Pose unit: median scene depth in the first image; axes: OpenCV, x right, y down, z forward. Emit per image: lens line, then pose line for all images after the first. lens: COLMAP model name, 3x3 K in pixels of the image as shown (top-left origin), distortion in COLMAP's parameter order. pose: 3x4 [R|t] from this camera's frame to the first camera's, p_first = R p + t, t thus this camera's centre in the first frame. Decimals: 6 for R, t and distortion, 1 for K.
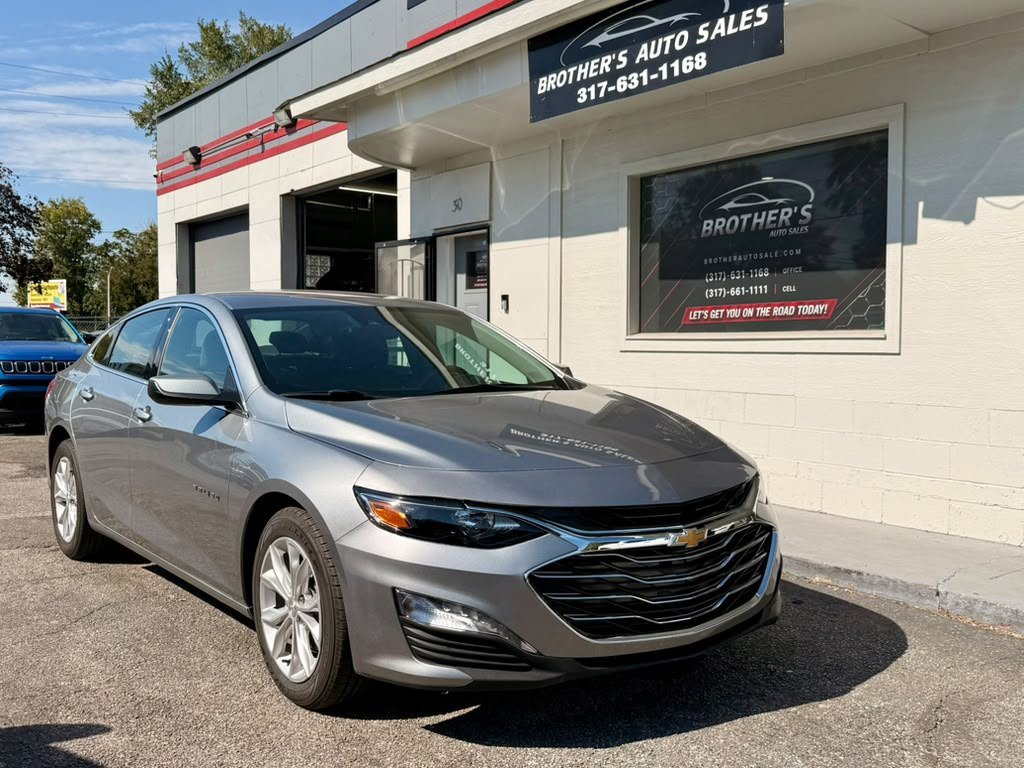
lens RADIAL K [[991.1, 0, 512.6], [0, 991.1, 387.3], [0, 0, 1]] dist [0.151033, -0.342591]
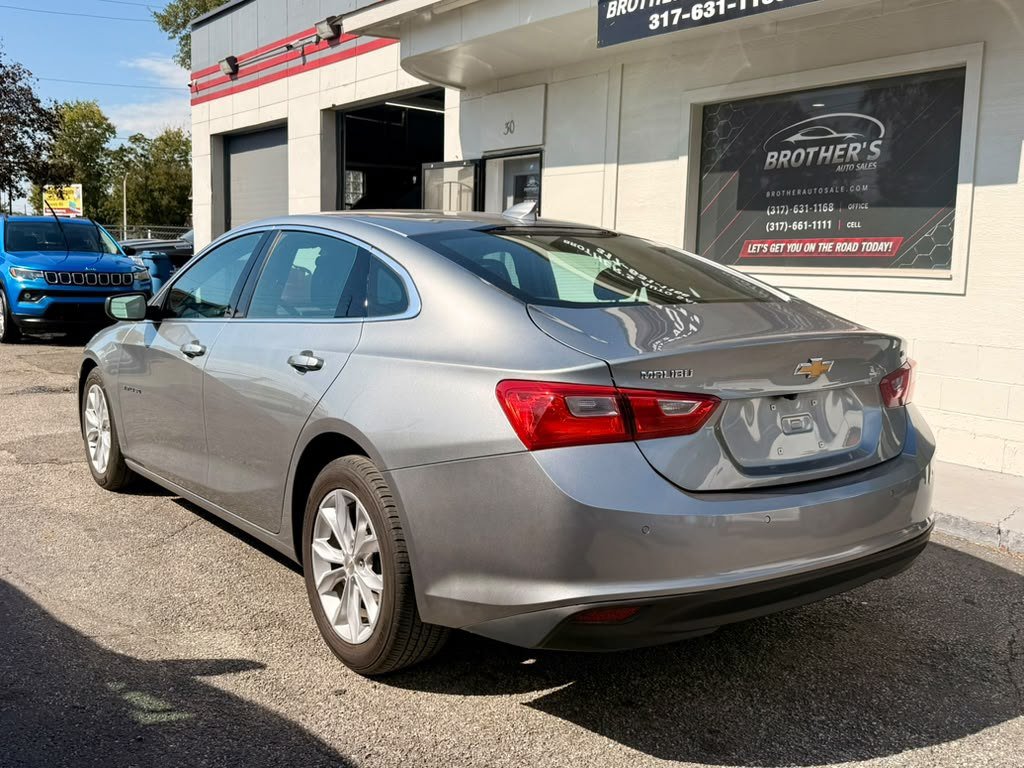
lens RADIAL K [[991.6, 0, 516.6], [0, 991.6, 386.0], [0, 0, 1]] dist [0.152844, -0.356830]
pose [[0.999612, 0.026530, -0.008544, -0.046212], [-0.025752, 0.996385, 0.080959, -0.010427], [0.010660, -0.080708, 0.996681, -0.017277]]
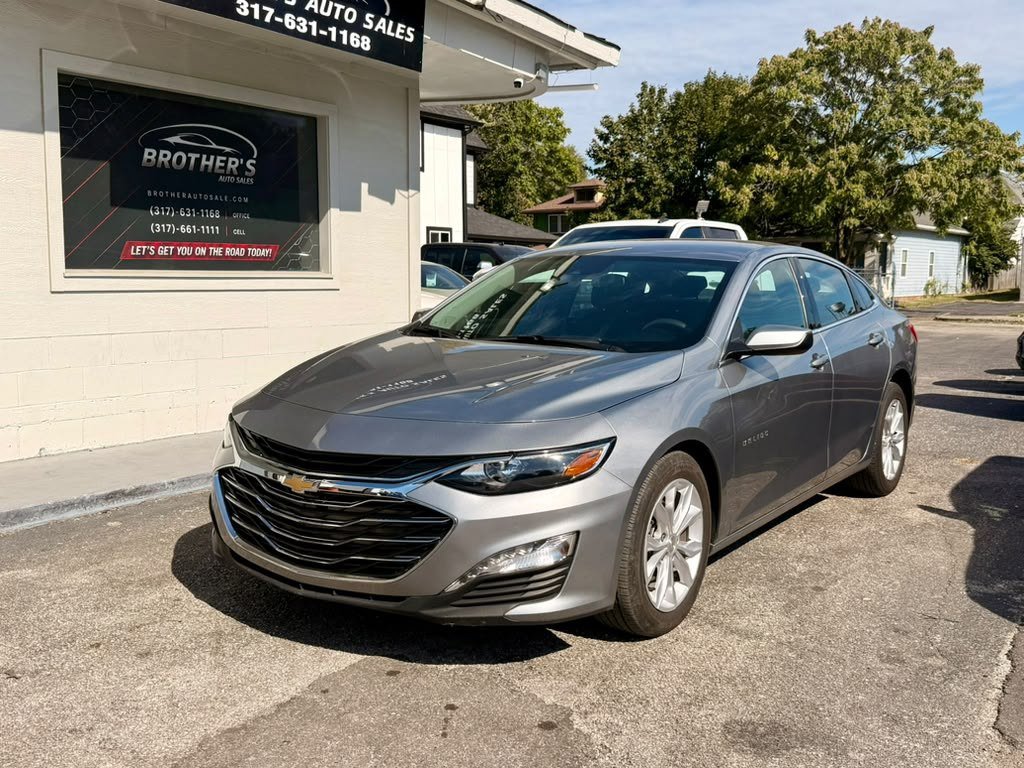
lens RADIAL K [[993.3, 0, 517.5], [0, 993.3, 373.2], [0, 0, 1]] dist [0.154081, -0.370700]
pose [[-0.298550, -0.097414, 0.949410, -0.864600], [0.033901, 0.993067, 0.112554, -0.056238], [-0.953792, 0.065788, -0.293178, 1.012458]]
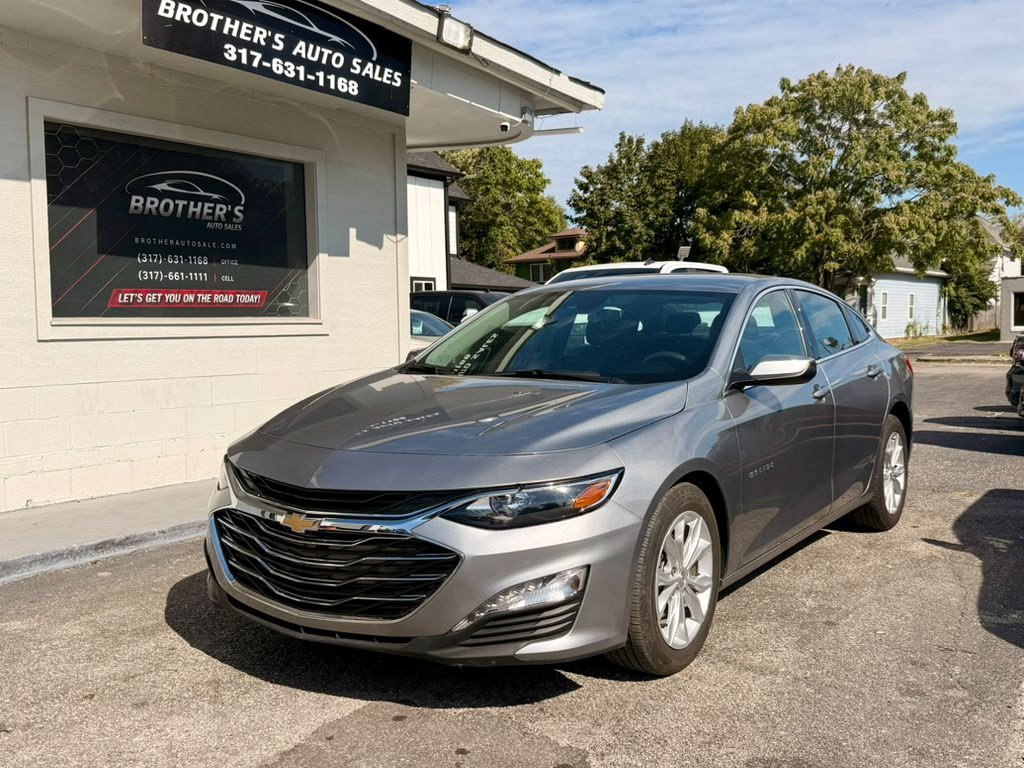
lens RADIAL K [[993.2, 0, 511.8], [0, 993.2, 383.2], [0, 0, 1]] dist [0.150988, -0.354852]
pose [[-0.310071, -0.053015, 0.949234, -0.851902], [0.053104, 0.995919, 0.072969, -0.046260], [-0.949229, 0.073034, -0.305991, 1.019240]]
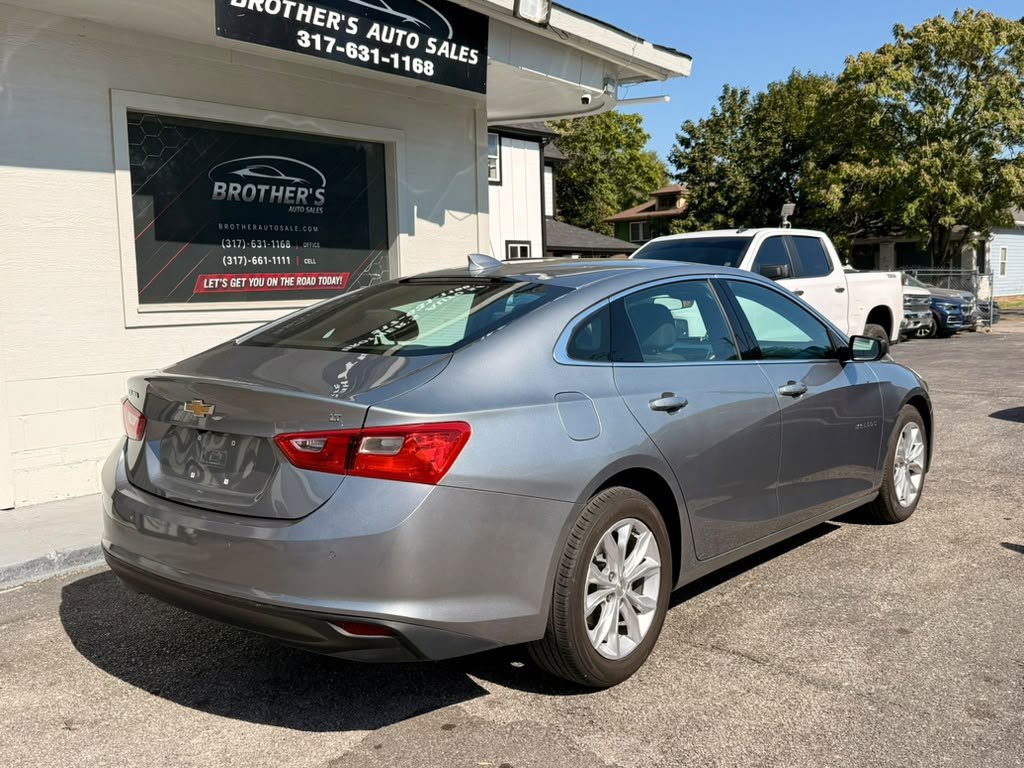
lens RADIAL K [[991.6, 0, 516.6], [0, 991.6, 386.0], [0, 0, 1]] dist [0.152844, -0.356830]
pose [[-0.217282, -0.096326, 0.971344, -0.848710], [0.062021, 0.991746, 0.112223, -0.069041], [-0.974137, 0.084628, -0.209514, 0.991097]]
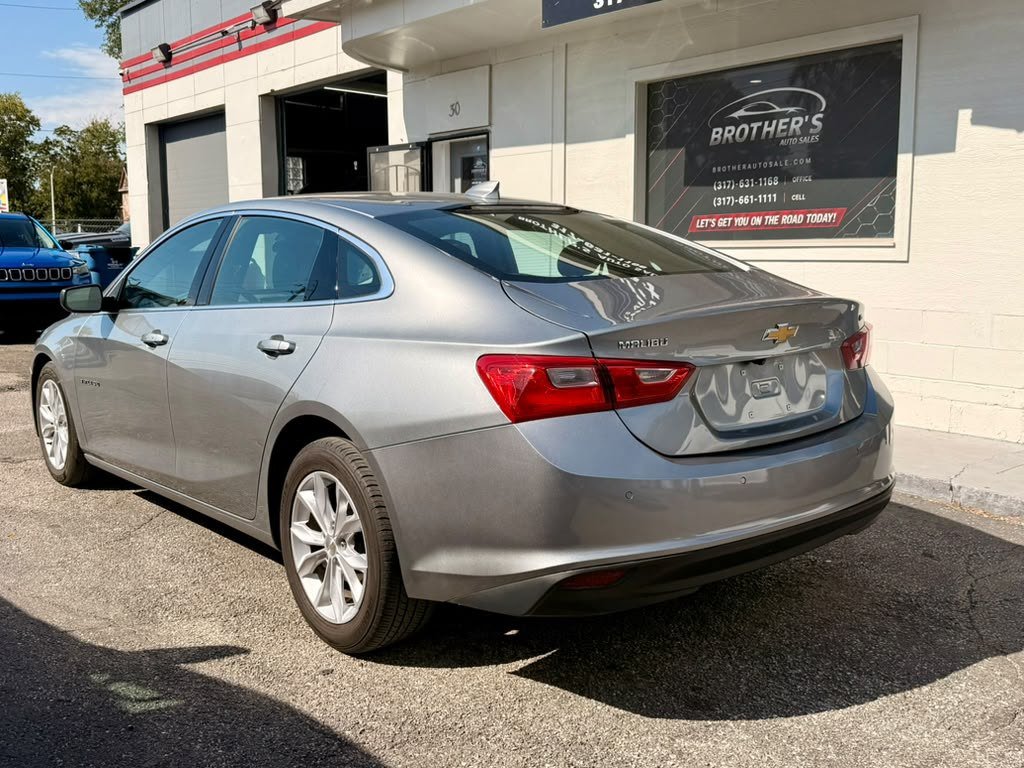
lens RADIAL K [[991.3, 0, 520.8], [0, 991.3, 378.6], [0, 0, 1]] dist [0.148805, -0.337545]
pose [[0.998688, -0.010697, 0.050071, -0.059545], [0.006167, 0.995945, 0.089754, -0.007237], [-0.050828, -0.089328, 0.994705, -0.023893]]
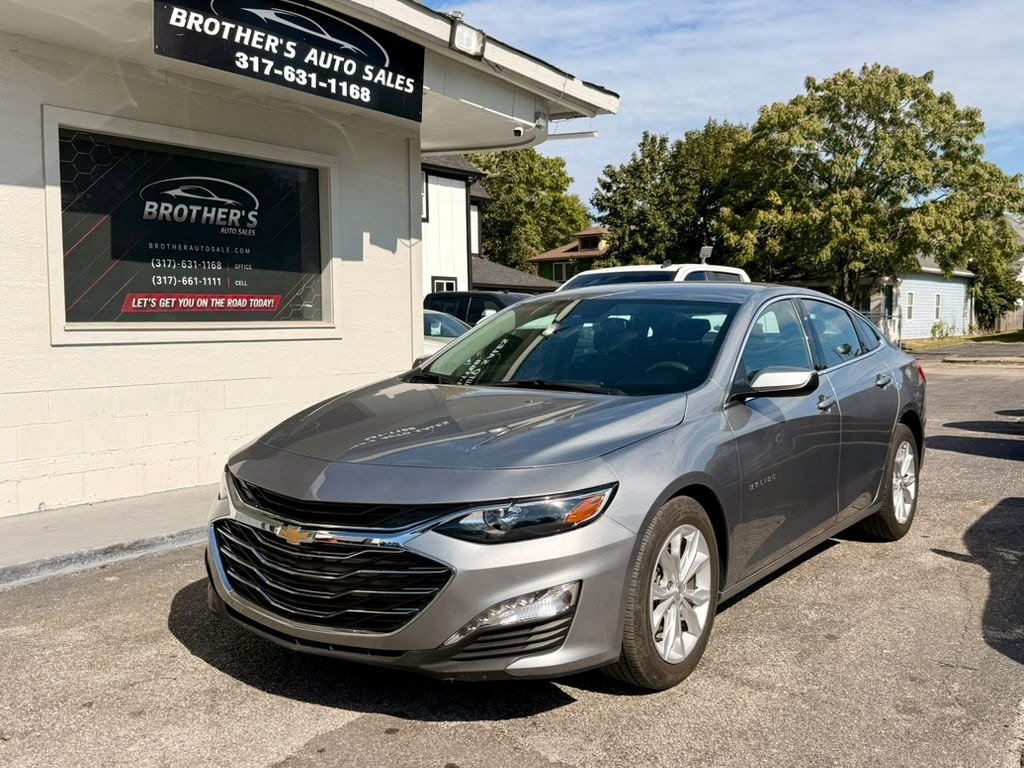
lens RADIAL K [[993.0, 0, 514.8], [0, 993.0, 379.5], [0, 0, 1]] dist [0.154492, -0.366614]
pose [[-0.289892, -0.052987, 0.955592, -0.857058], [0.049501, 0.996300, 0.070261, -0.053449], [-0.955779, 0.067671, -0.286196, 1.005658]]
